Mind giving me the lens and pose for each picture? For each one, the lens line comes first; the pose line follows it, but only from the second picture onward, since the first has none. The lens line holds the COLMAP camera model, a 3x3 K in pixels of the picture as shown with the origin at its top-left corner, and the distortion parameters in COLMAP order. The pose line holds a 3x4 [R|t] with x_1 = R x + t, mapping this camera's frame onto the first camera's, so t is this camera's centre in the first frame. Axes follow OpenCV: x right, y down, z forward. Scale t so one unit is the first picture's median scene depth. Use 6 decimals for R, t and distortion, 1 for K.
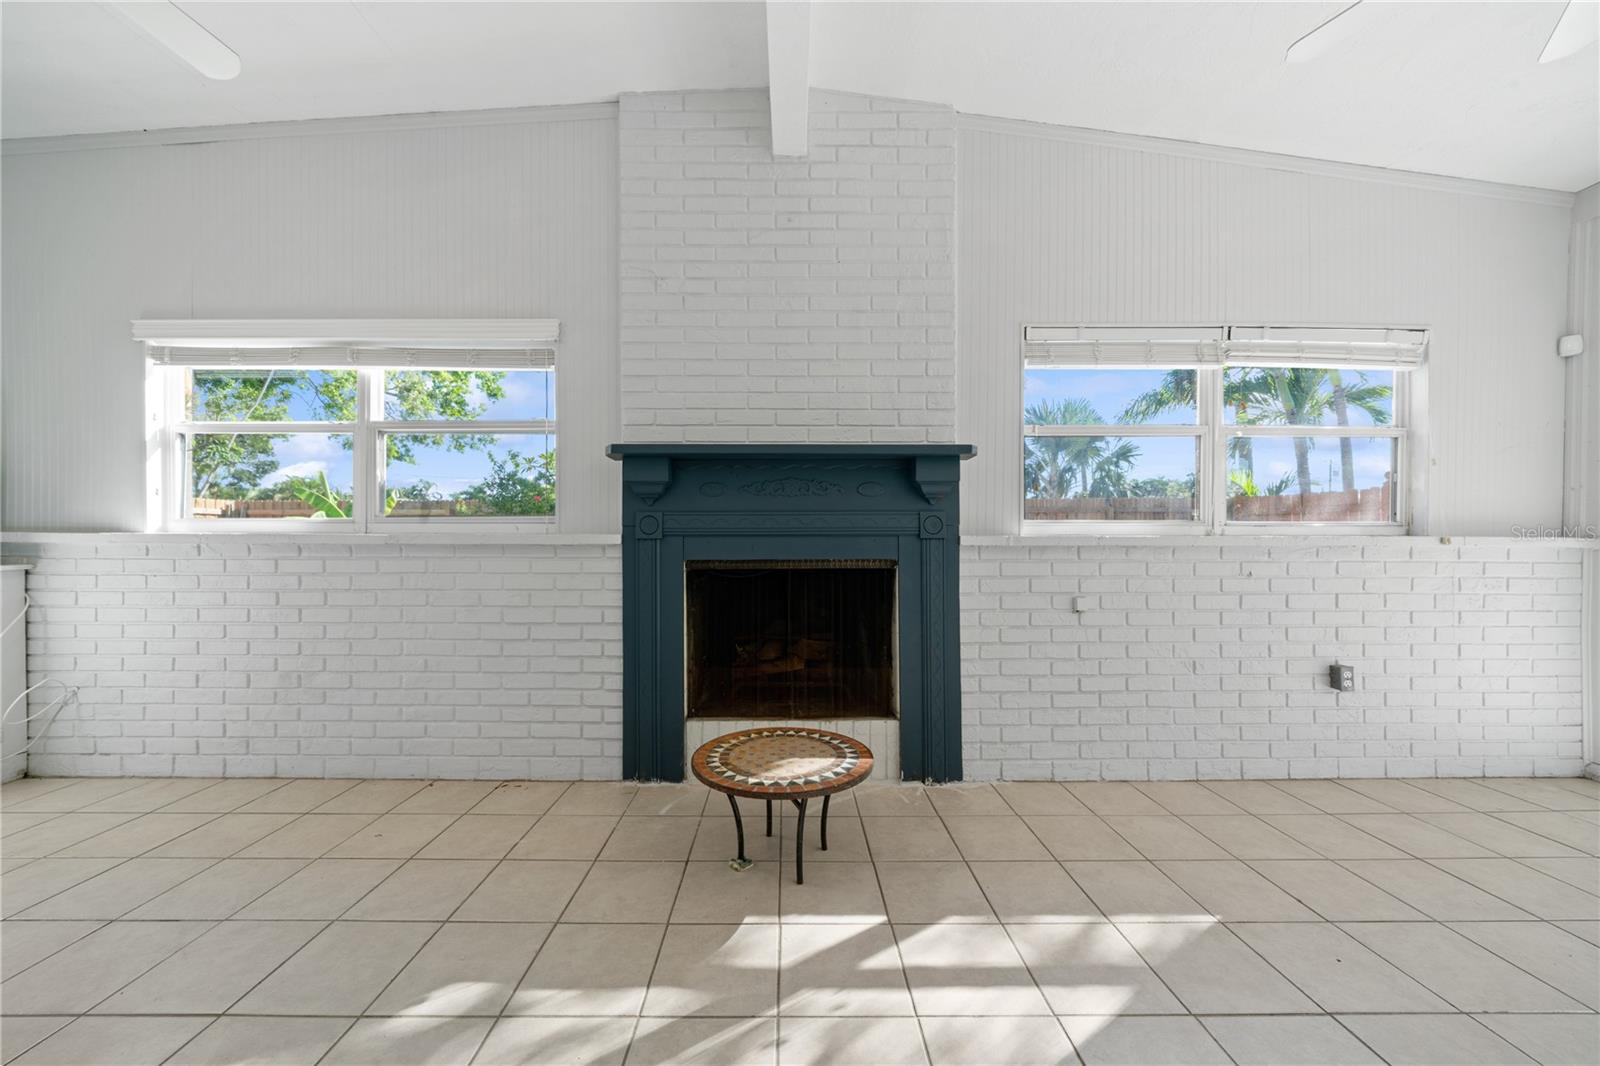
lens RADIAL K [[541.4, 0, 770.4], [0, 541.4, 542.4], [0, 0, 1]] dist [-0.007143, 0.000146]
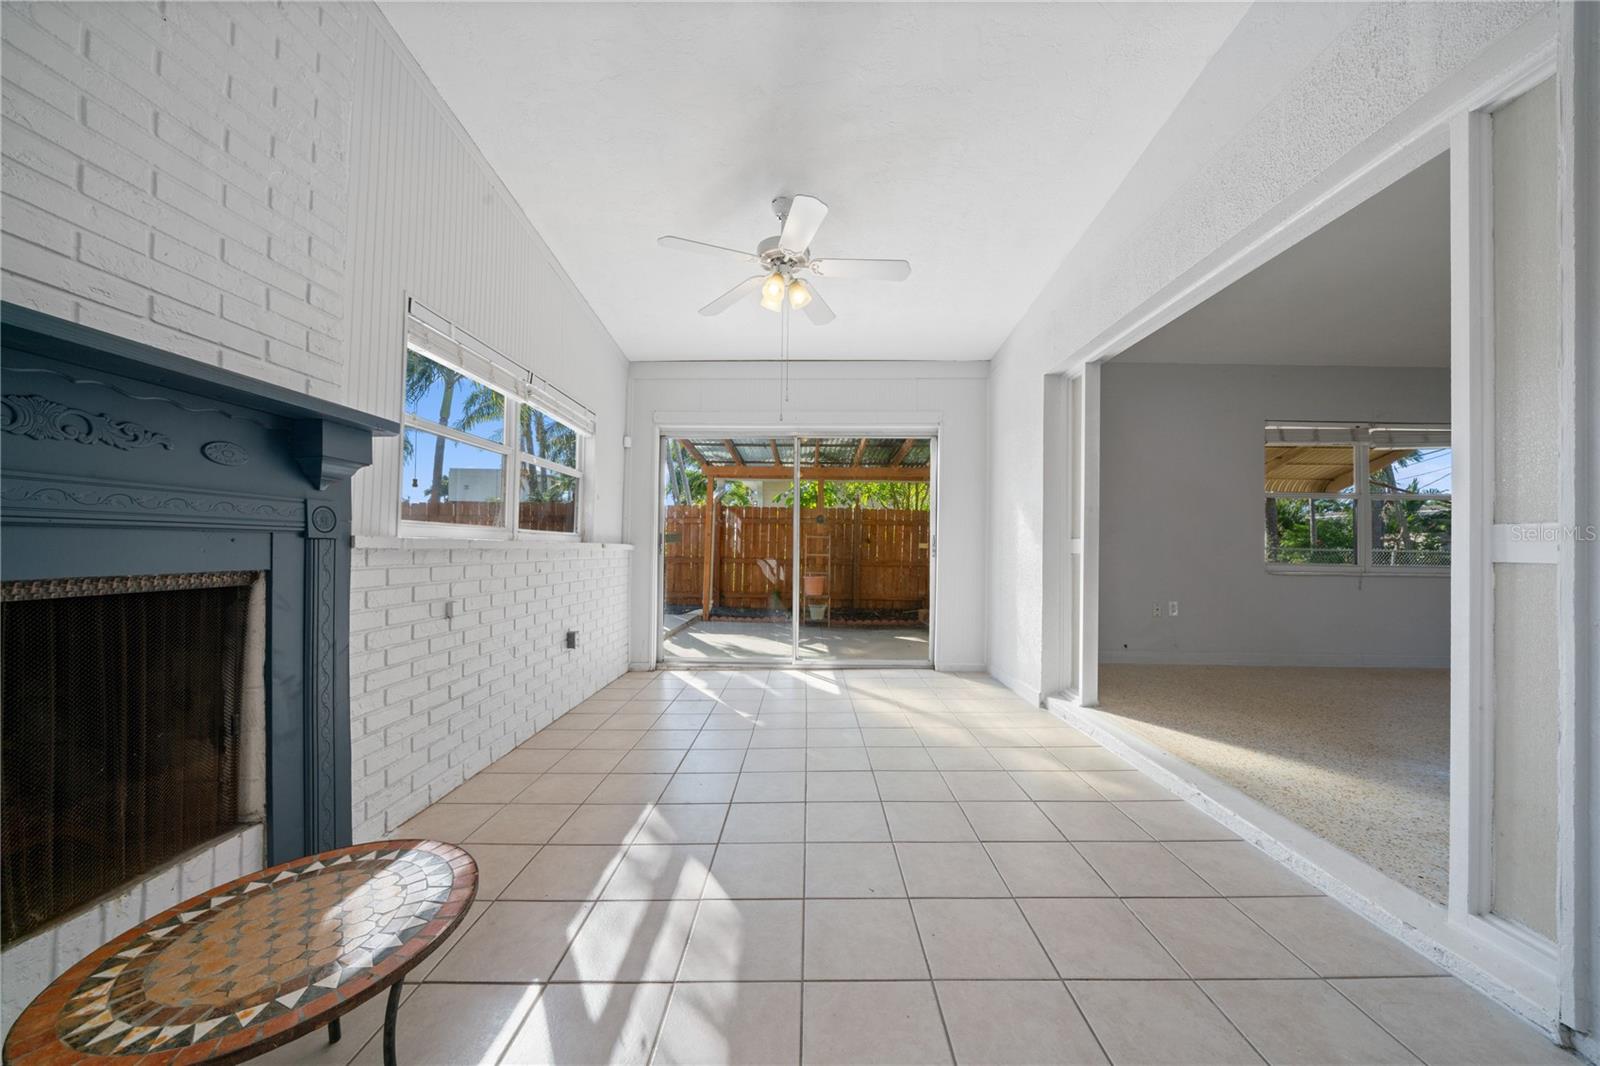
lens RADIAL K [[541.4, 0, 815.9], [0, 541.4, 546.7], [0, 0, 1]] dist [-0.007143, 0.000146]
pose [[-0.006343, 0.003468, 0.999974, -0.406107], [-0.004367, 0.999984, -0.003495, 0.003220], [-0.999970, -0.004389, -0.006328, 0.358307]]
